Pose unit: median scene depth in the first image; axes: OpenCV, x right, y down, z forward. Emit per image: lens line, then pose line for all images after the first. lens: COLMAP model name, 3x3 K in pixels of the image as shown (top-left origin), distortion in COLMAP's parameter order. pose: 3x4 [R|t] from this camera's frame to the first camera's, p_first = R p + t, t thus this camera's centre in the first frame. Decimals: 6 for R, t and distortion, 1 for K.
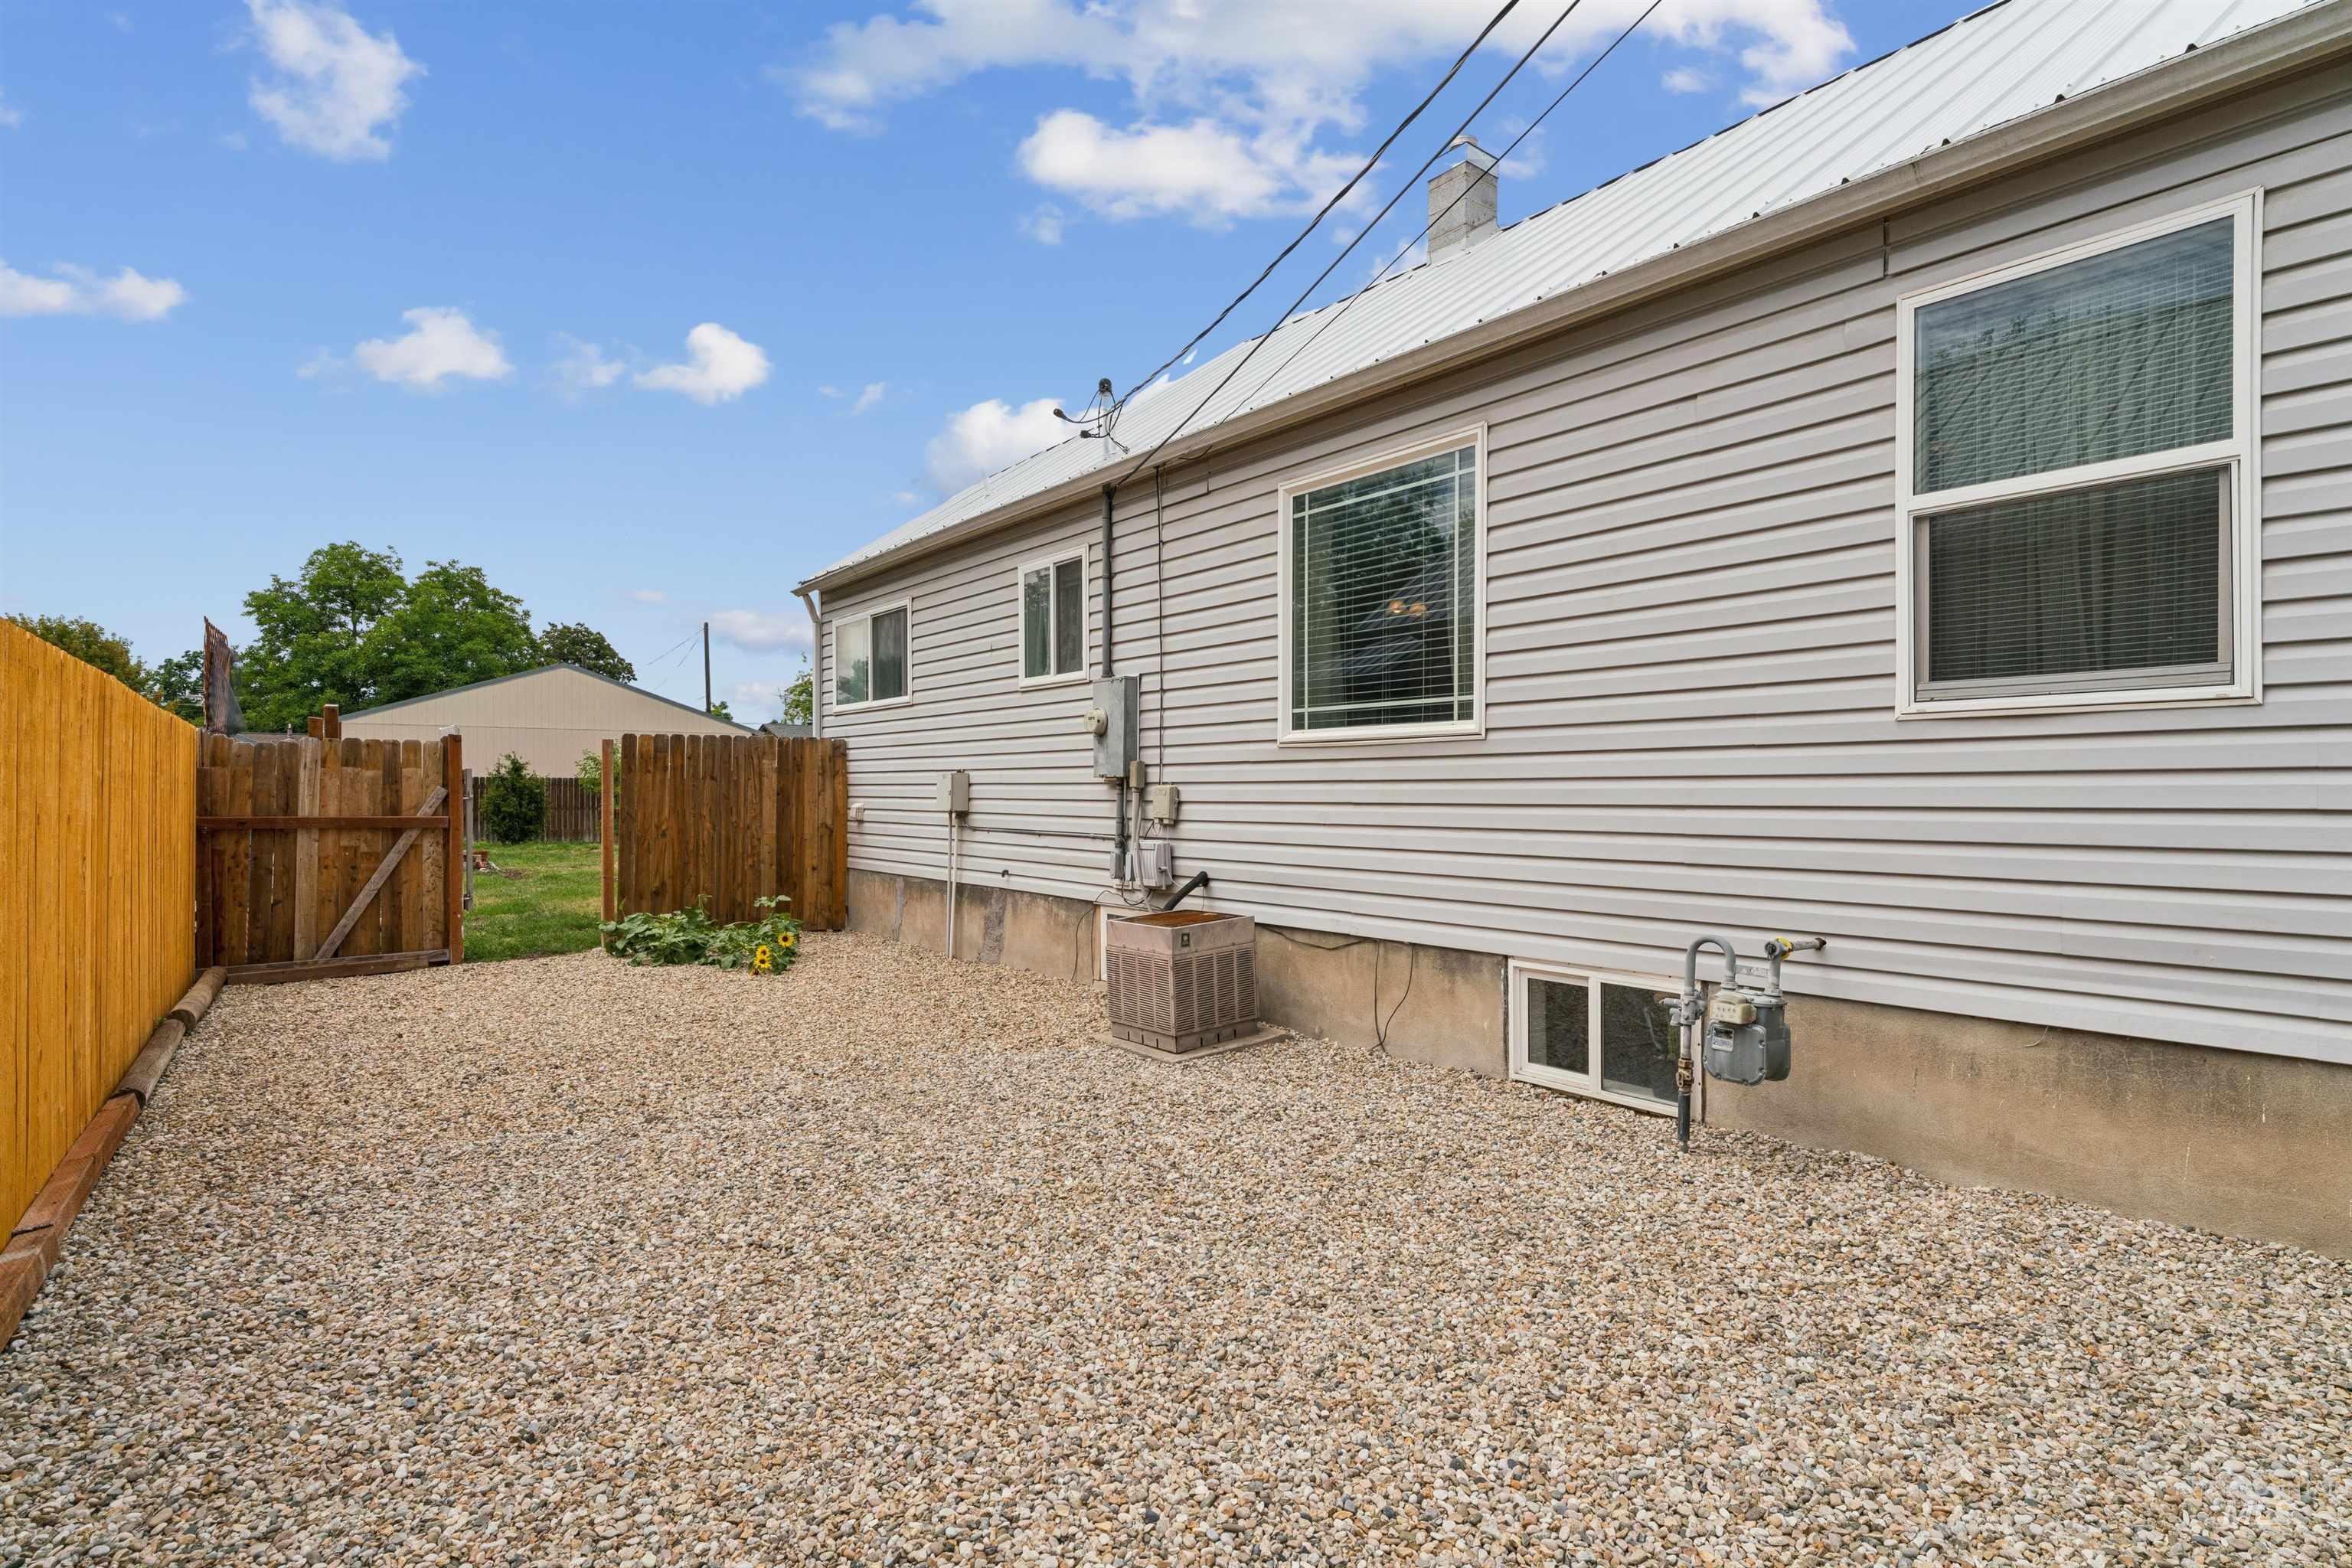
lens RADIAL K [[1177.4, 0, 1185.9], [0, 1177.4, 803.6], [0, 0, 1]] dist [-0.001053, -0.001214]
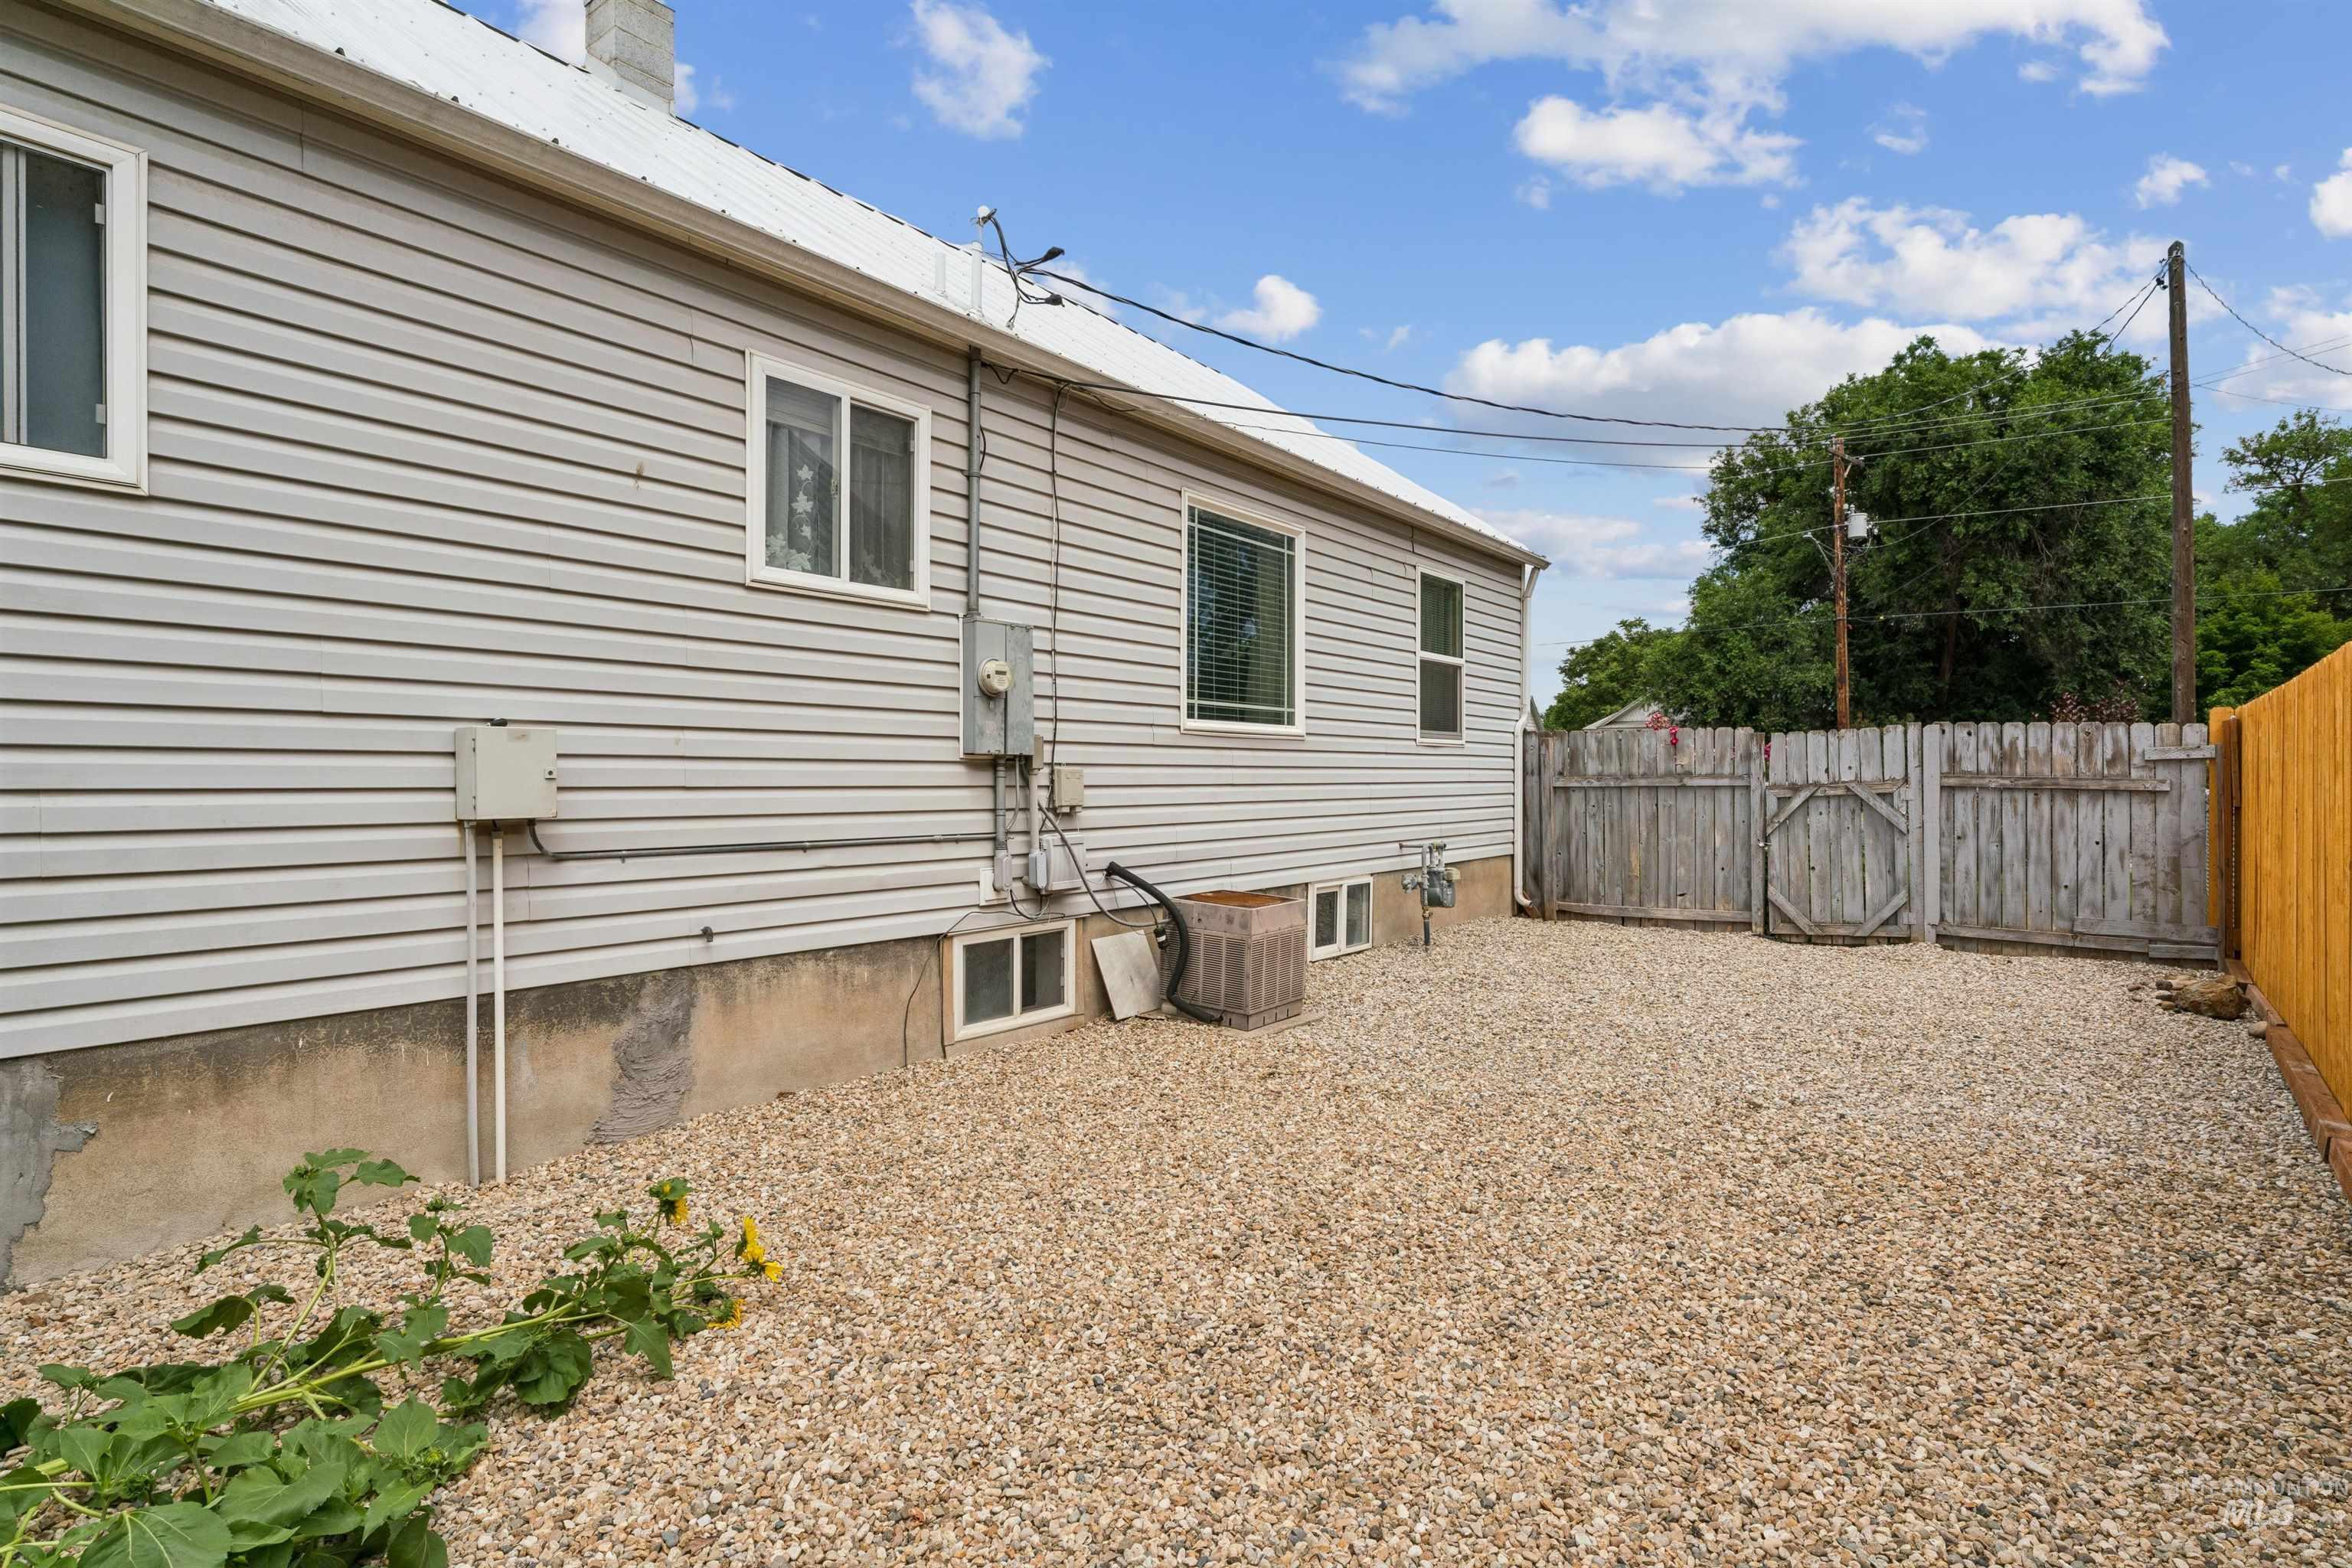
lens RADIAL K [[1273.0, 0, 1180.0], [0, 1273.0, 776.3], [0, 0, 1]] dist [0.050547, 0.000099]
pose [[-0.288905, -0.000461, 0.957358, -0.910335], [0.007668, 0.999967, 0.002795, -0.010626], [-0.957327, 0.008148, -0.288892, 1.182162]]
